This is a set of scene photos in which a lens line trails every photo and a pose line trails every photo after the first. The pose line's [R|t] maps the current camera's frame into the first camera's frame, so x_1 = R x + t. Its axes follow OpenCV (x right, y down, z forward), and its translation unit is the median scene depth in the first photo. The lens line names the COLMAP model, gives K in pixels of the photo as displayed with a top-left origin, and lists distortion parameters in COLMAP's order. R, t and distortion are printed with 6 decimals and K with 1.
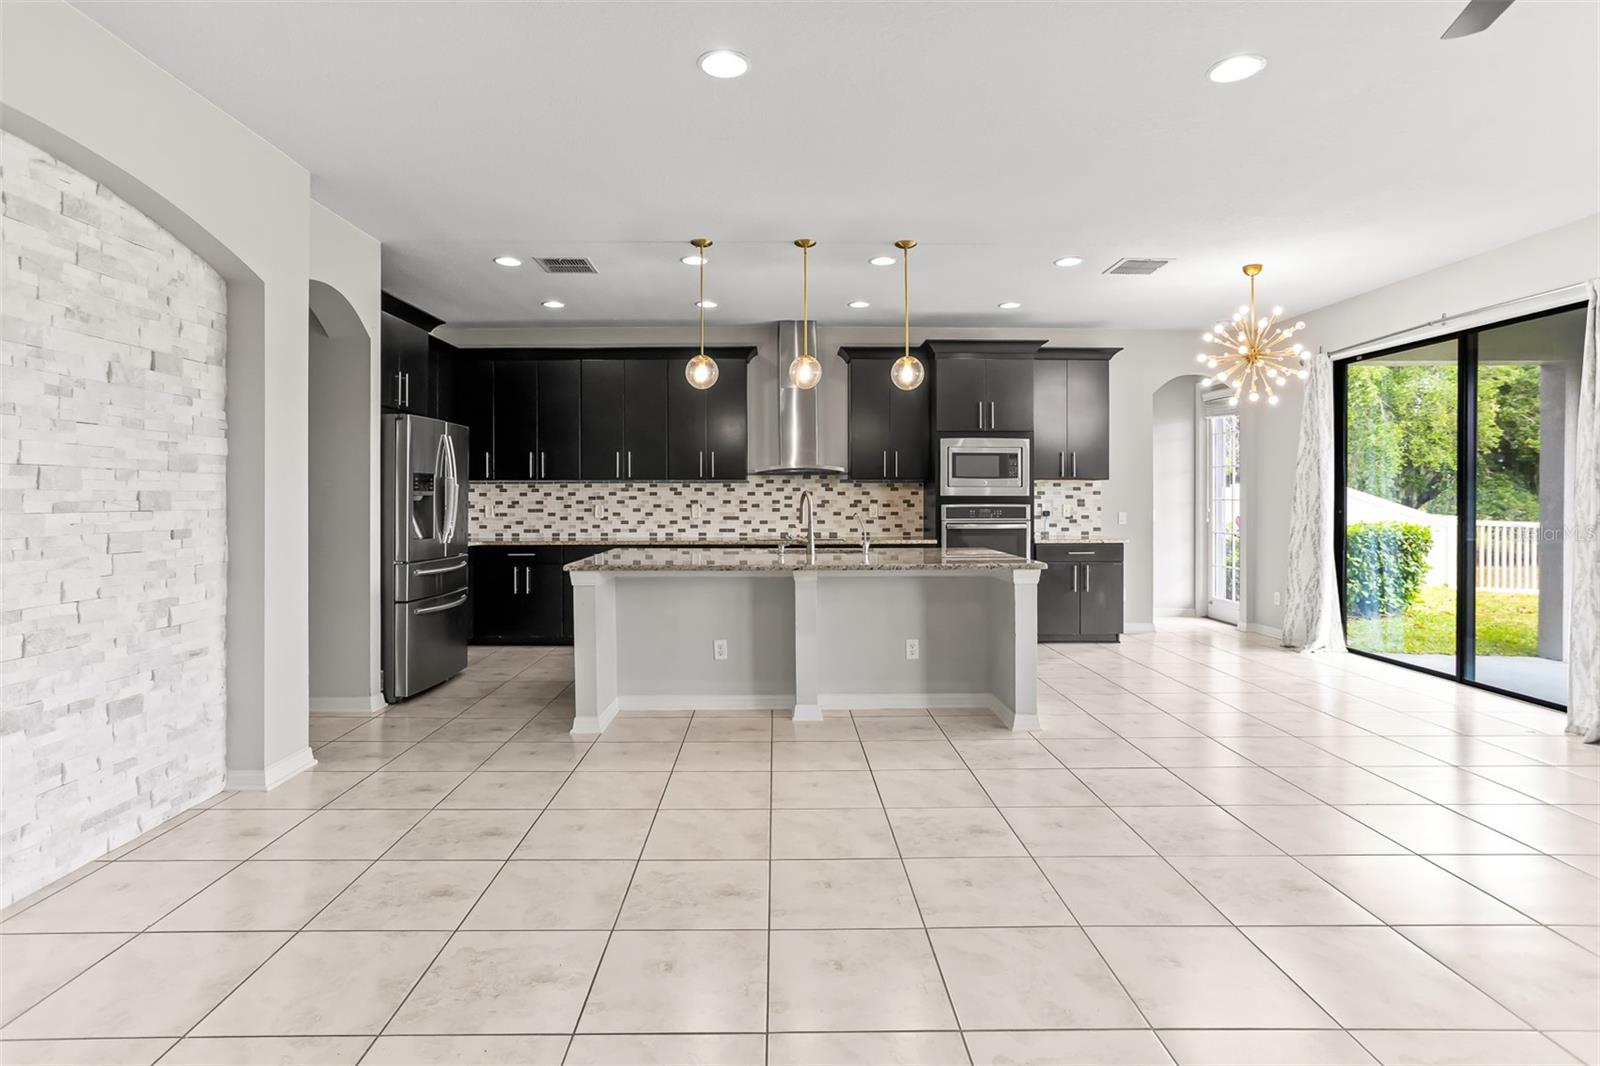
lens RADIAL K [[736.0, 0, 780.9], [0, 736.0, 498.3], [0, 0, 1]] dist [-0.025231, 0.000149]
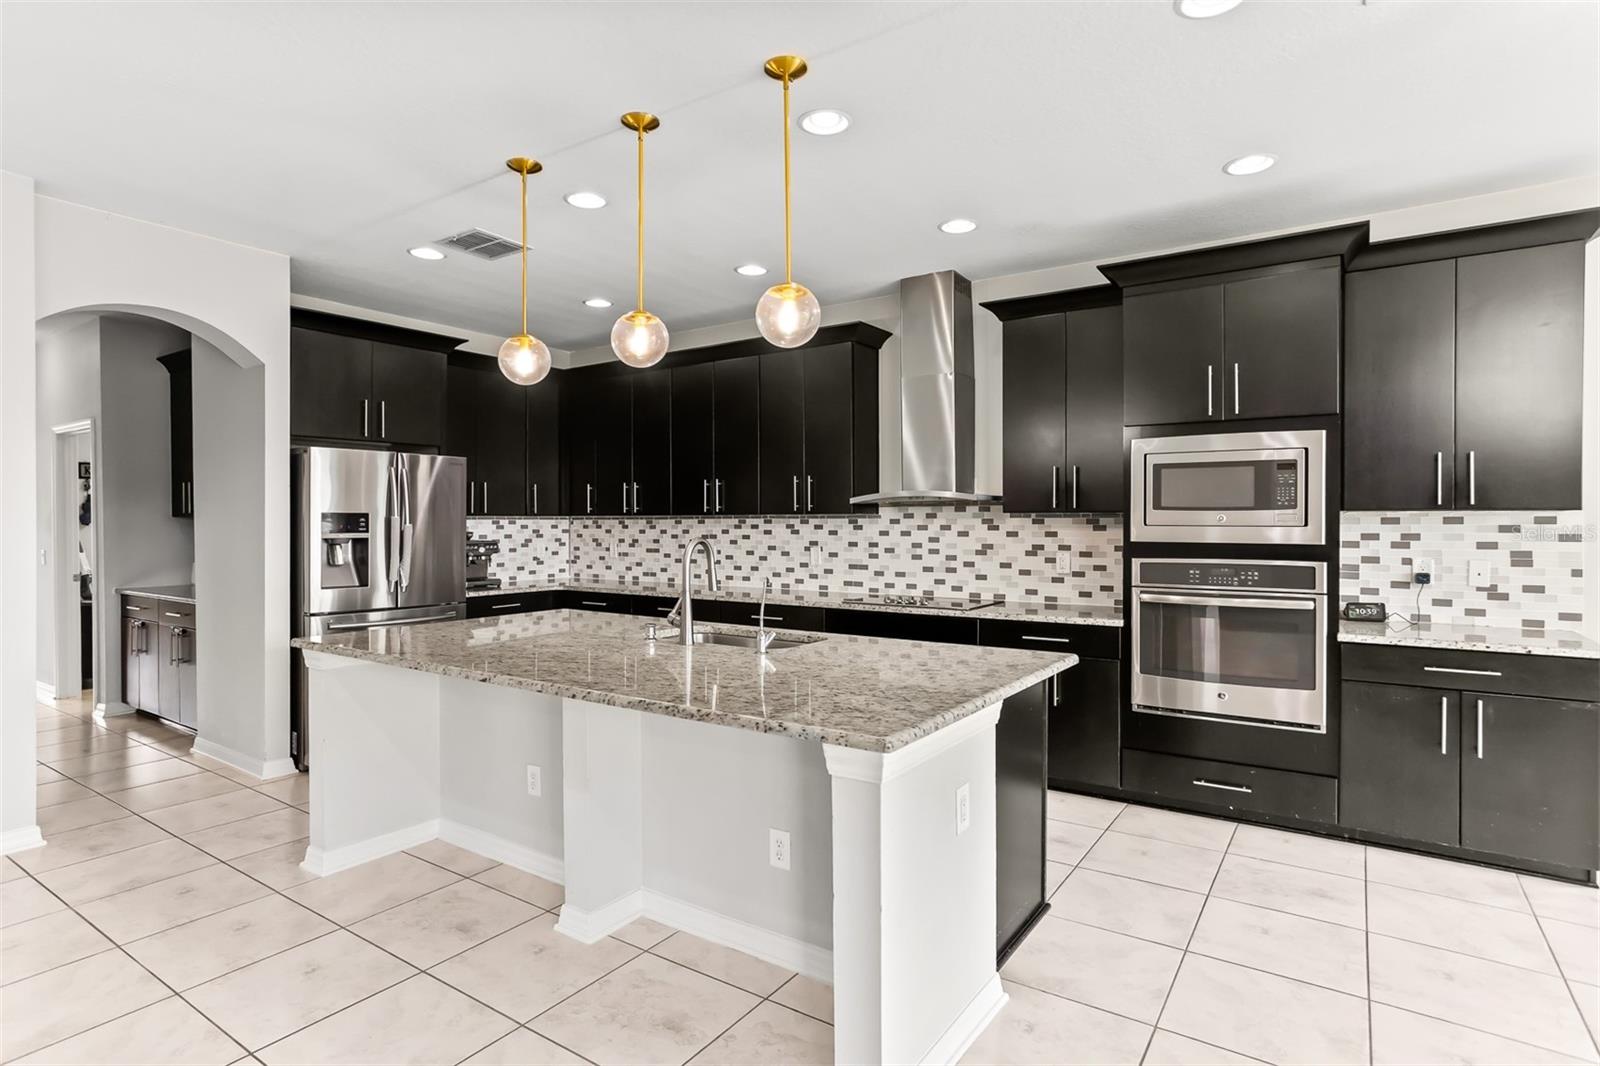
lens RADIAL K [[789.9, 0, 713.1], [0, 789.9, 532.2], [0, 0, 1]] dist [-0.032651, 0.019563]
pose [[0.833112, 0.007234, -0.553057, 0.245152], [-0.004308, 0.999969, 0.006591, -0.011621], [0.553088, -0.003108, 0.833117, 0.283747]]
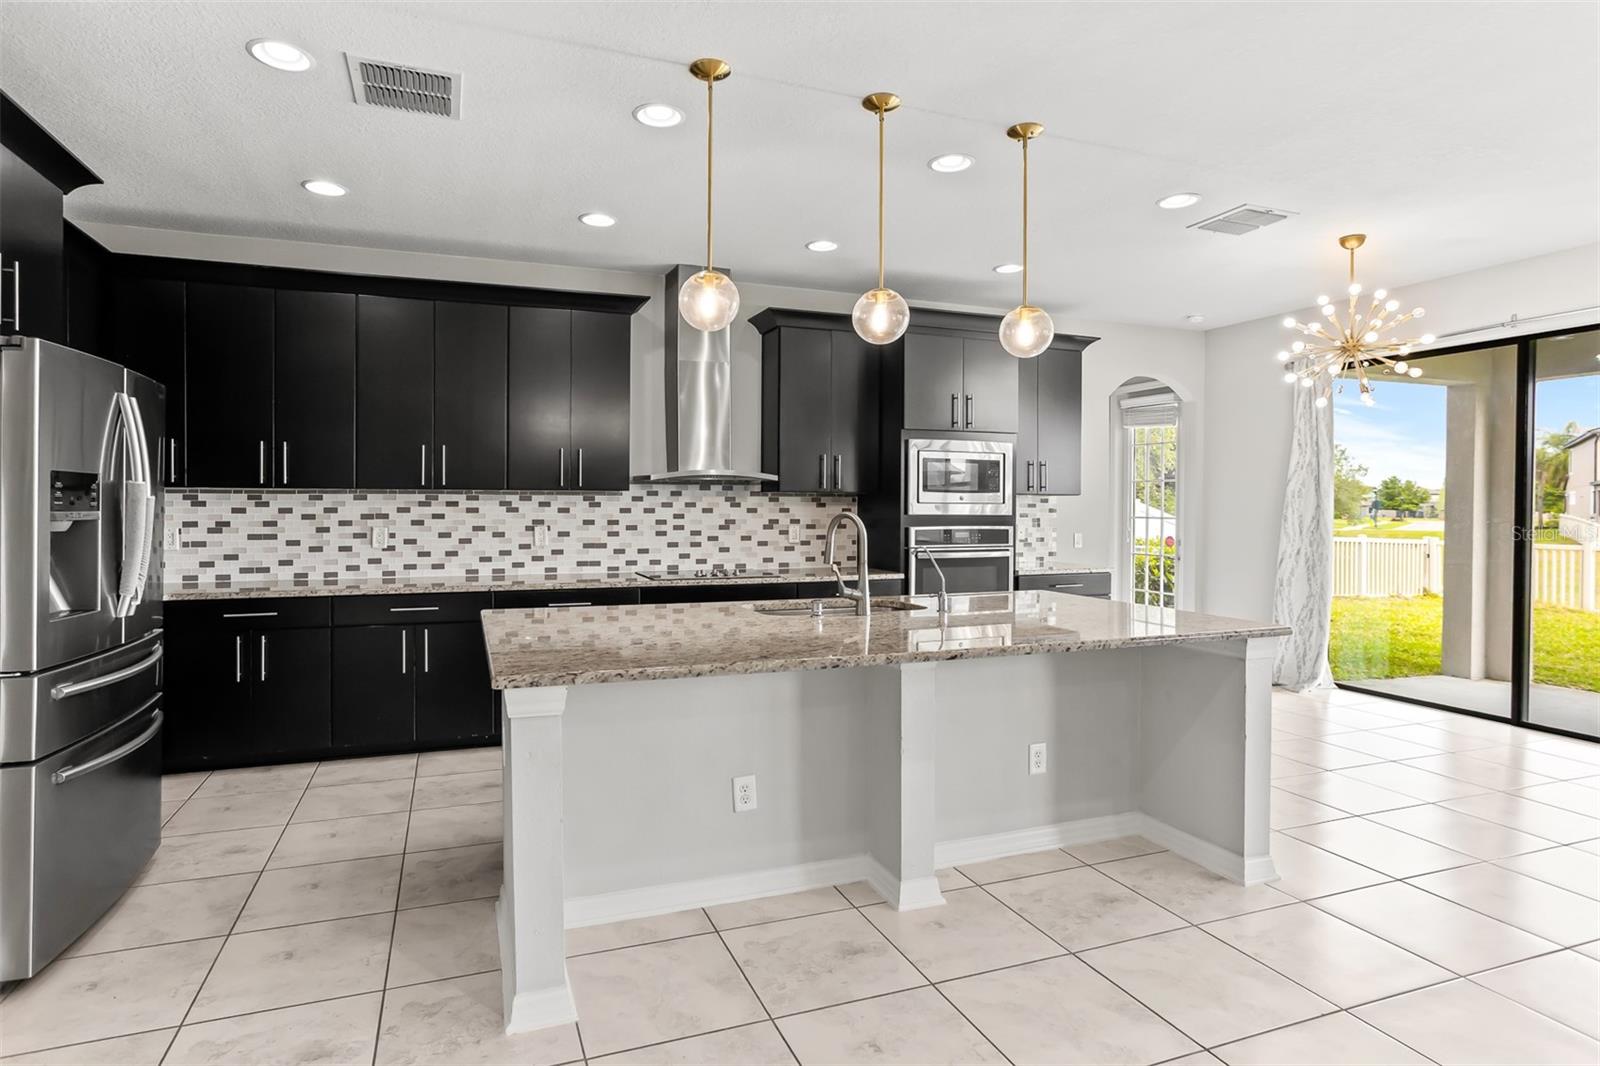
lens RADIAL K [[801.4, 0, 814.6], [0, 801.4, 515.0], [0, 0, 1]] dist [-0.030008, 0.018377]
pose [[0.937408, 0.000185, 0.348232, -0.138512], [-0.002397, 0.999980, 0.005921, -0.007030], [-0.348223, -0.006385, 0.937390, 0.227193]]
